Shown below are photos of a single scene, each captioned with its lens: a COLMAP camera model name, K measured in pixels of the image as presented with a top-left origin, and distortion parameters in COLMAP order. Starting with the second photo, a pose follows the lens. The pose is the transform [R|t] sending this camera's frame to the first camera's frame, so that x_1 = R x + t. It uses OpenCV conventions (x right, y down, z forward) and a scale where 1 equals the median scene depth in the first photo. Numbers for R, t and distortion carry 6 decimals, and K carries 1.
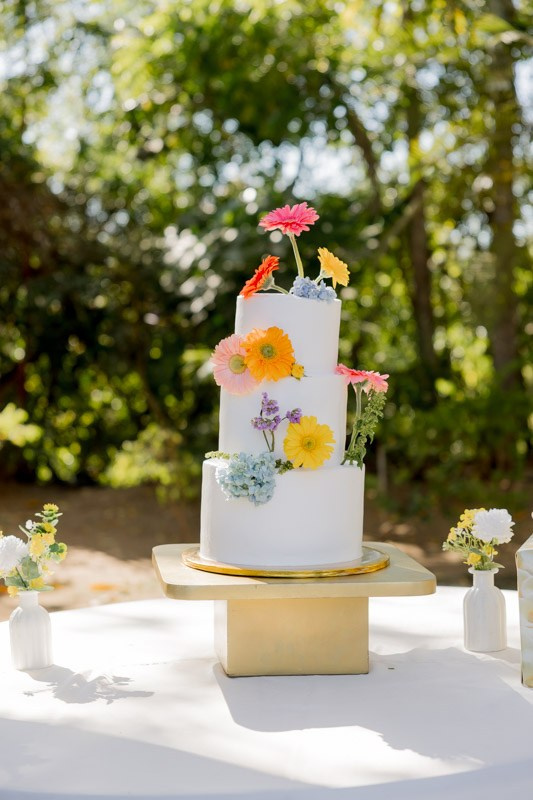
lens RADIAL K [[1536.2, 0, 266.5], [0, 1536.2, 400.0], [0, 0, 1]] dist [-0.025975, 0.173229]
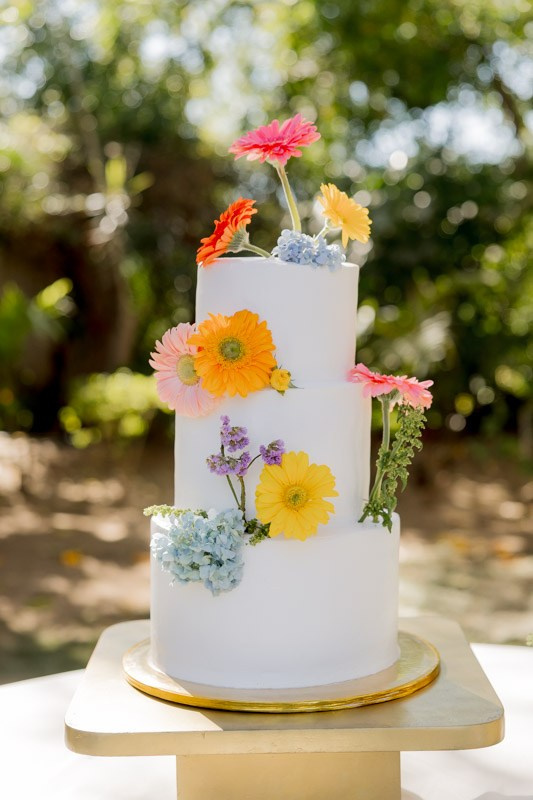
lens RADIAL K [[1370.2, 0, 266.5], [0, 1370.2, 400.0], [0, 0, 1]] dist [0.021025, -0.016333]
pose [[0.992030, -0.012896, -0.125340, 0.084099], [0.017048, 0.999339, 0.032107, -0.028431], [0.124843, -0.033988, 0.991594, 0.437223]]
